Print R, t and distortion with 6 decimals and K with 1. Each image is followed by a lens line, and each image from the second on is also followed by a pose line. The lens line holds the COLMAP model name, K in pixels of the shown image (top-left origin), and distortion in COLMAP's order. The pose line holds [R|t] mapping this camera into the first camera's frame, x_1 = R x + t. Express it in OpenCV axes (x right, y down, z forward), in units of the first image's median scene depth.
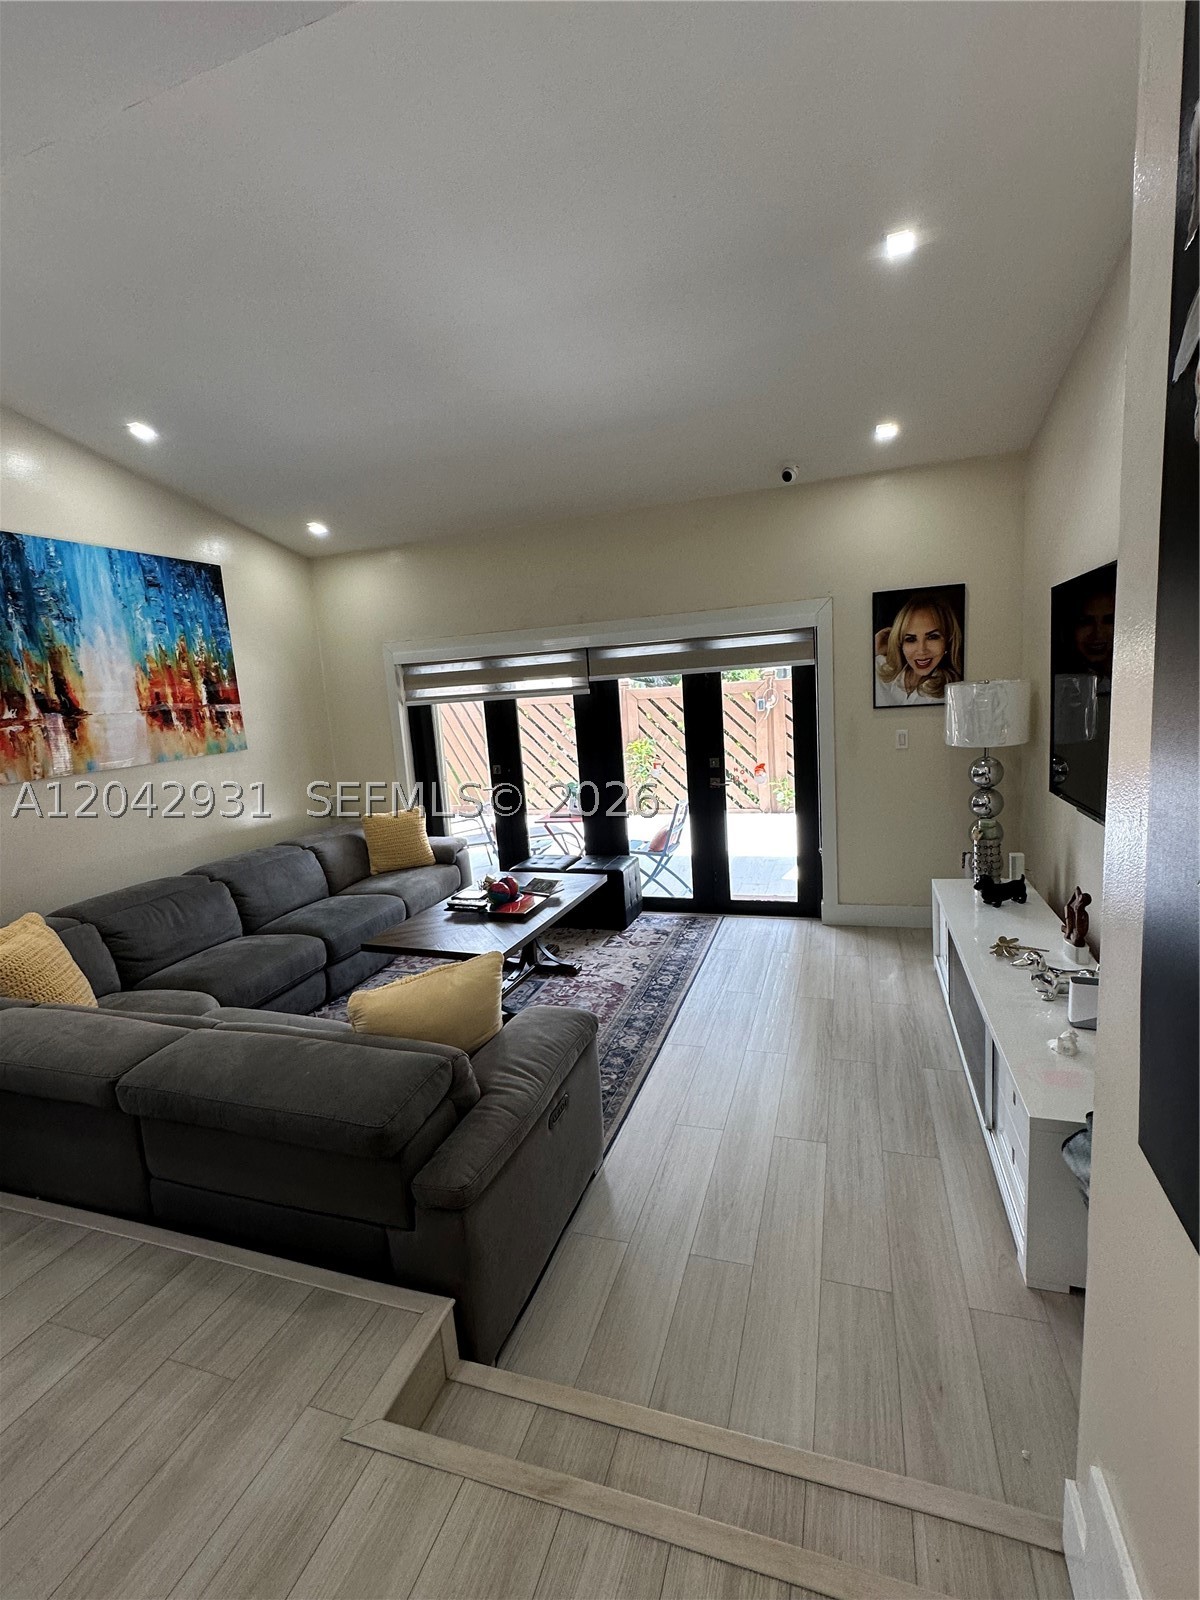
lens RADIAL K [[730.0, 0, 600.2], [0, 730.0, 799.7], [0, 0, 1]] dist [0.000182, -0.000036]
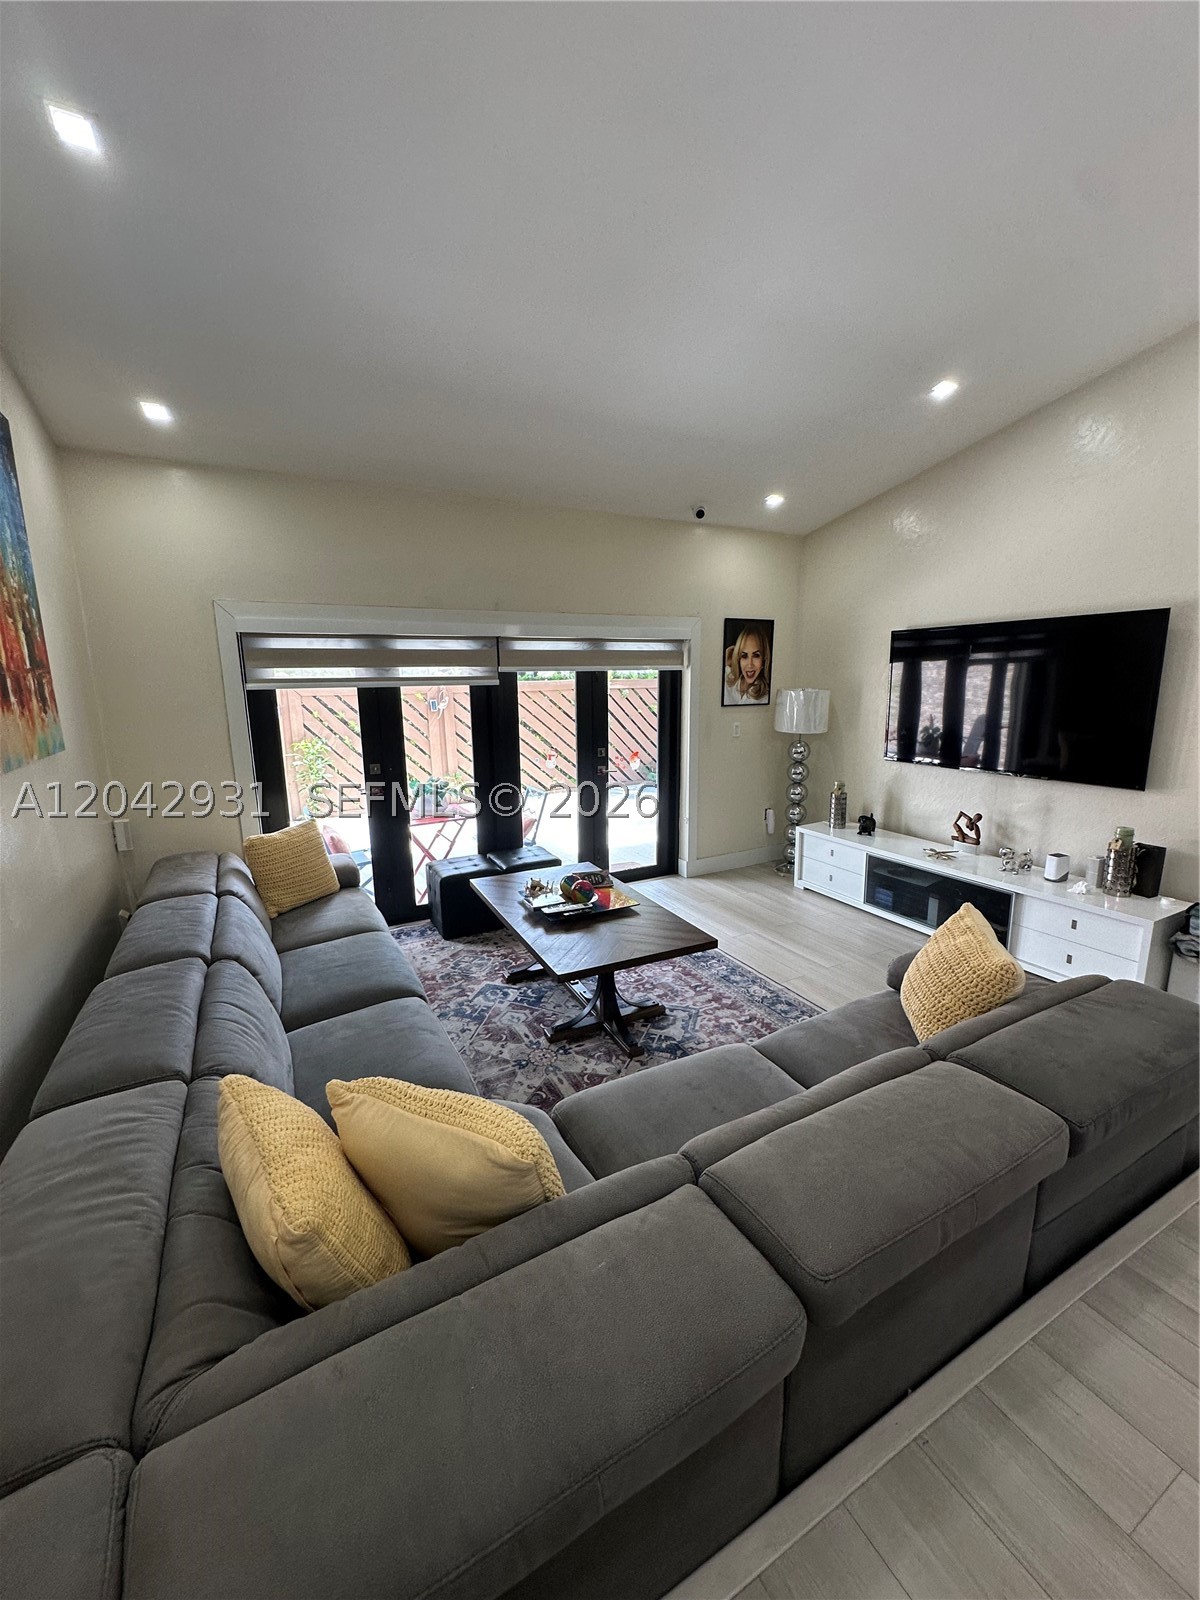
lens RADIAL K [[639.2, 0, 598.1], [0, 639.2, 798.2], [0, 0, 1]] dist [-0.004151, 0.000038]
pose [[0.688822, -0.077168, 0.720812, -0.576624], [0.075900, 0.996530, 0.034154, -0.014624], [-0.720946, 0.031183, 0.692289, 0.339129]]
